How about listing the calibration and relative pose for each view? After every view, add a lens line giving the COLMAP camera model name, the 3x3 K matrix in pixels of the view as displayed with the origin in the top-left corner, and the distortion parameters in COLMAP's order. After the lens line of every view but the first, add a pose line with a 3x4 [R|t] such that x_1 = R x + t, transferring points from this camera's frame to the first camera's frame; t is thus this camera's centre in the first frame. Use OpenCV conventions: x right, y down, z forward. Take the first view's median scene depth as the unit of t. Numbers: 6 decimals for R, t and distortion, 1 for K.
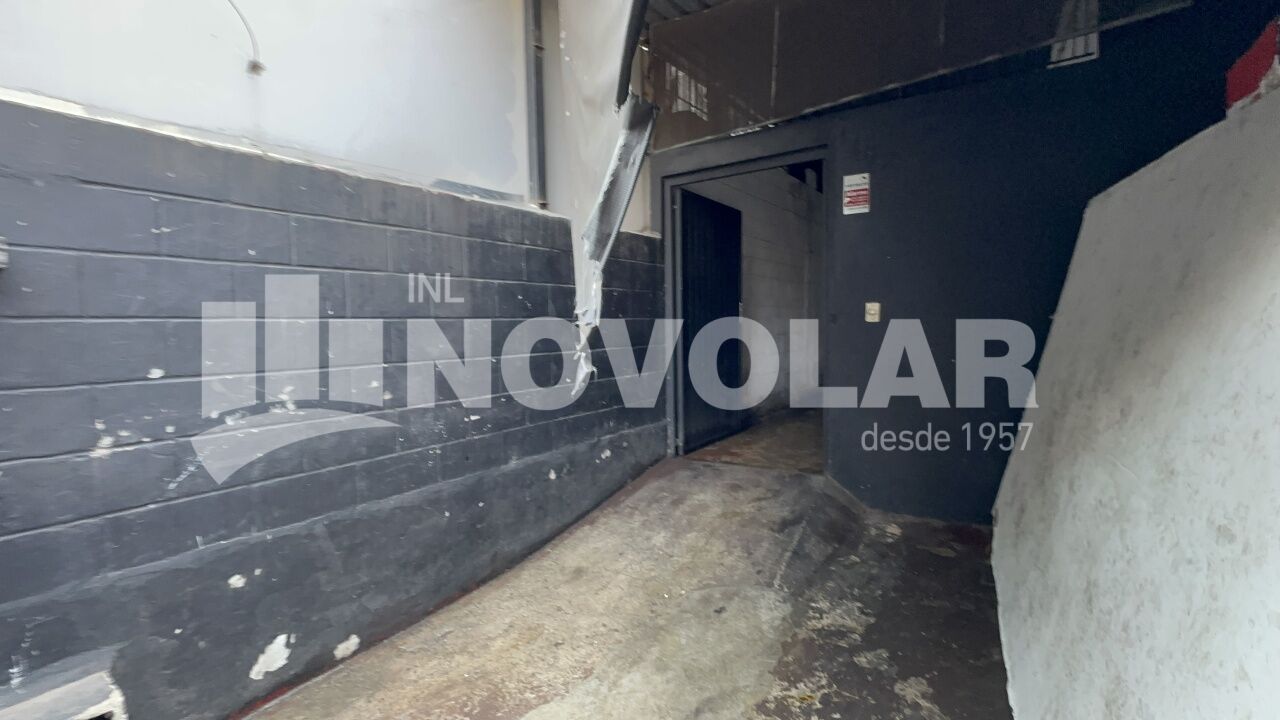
lens RADIAL K [[560.4, 0, 640.0], [0, 560.4, 360.0], [0, 0, 1]] dist [0.000967, 0.000451]
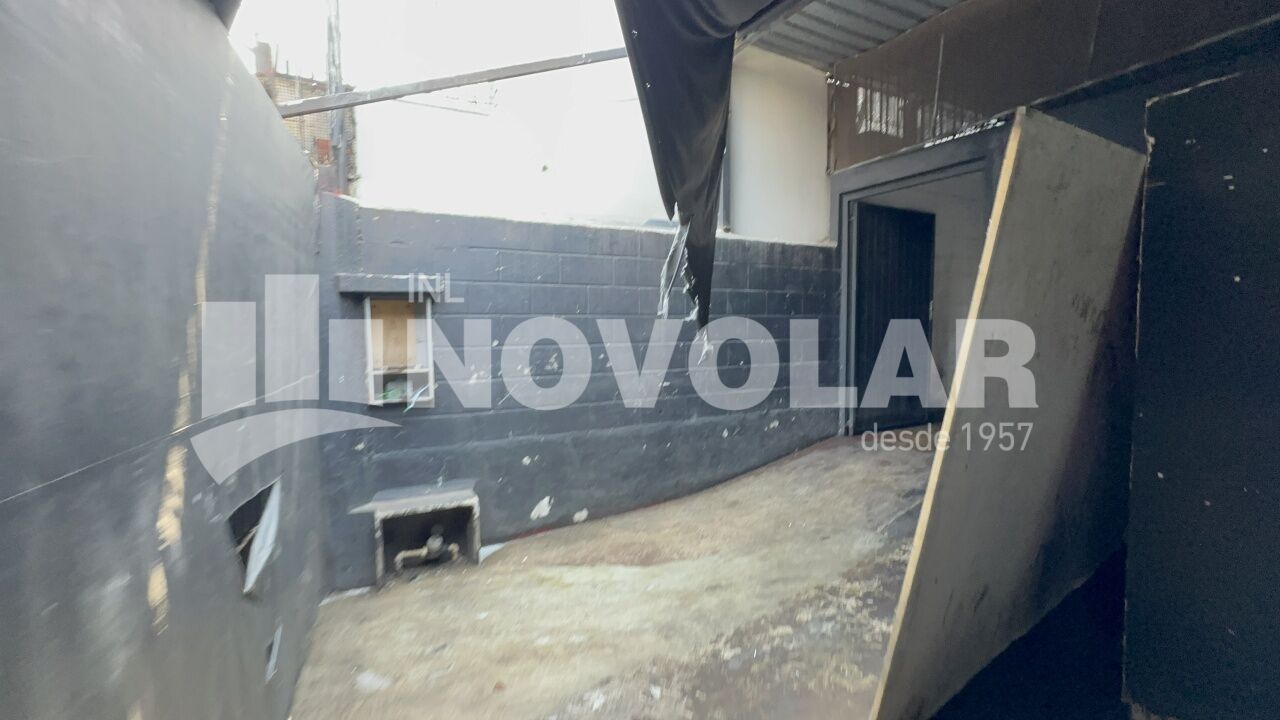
lens RADIAL K [[560.4, 0, 640.0], [0, 560.4, 360.0], [0, 0, 1]] dist [0.000967, 0.000451]
pose [[0.899107, 0.039660, -0.435929, 0.277166], [-0.036326, 0.999212, 0.015983, 0.021067], [0.436219, 0.001465, 0.899839, -0.335737]]
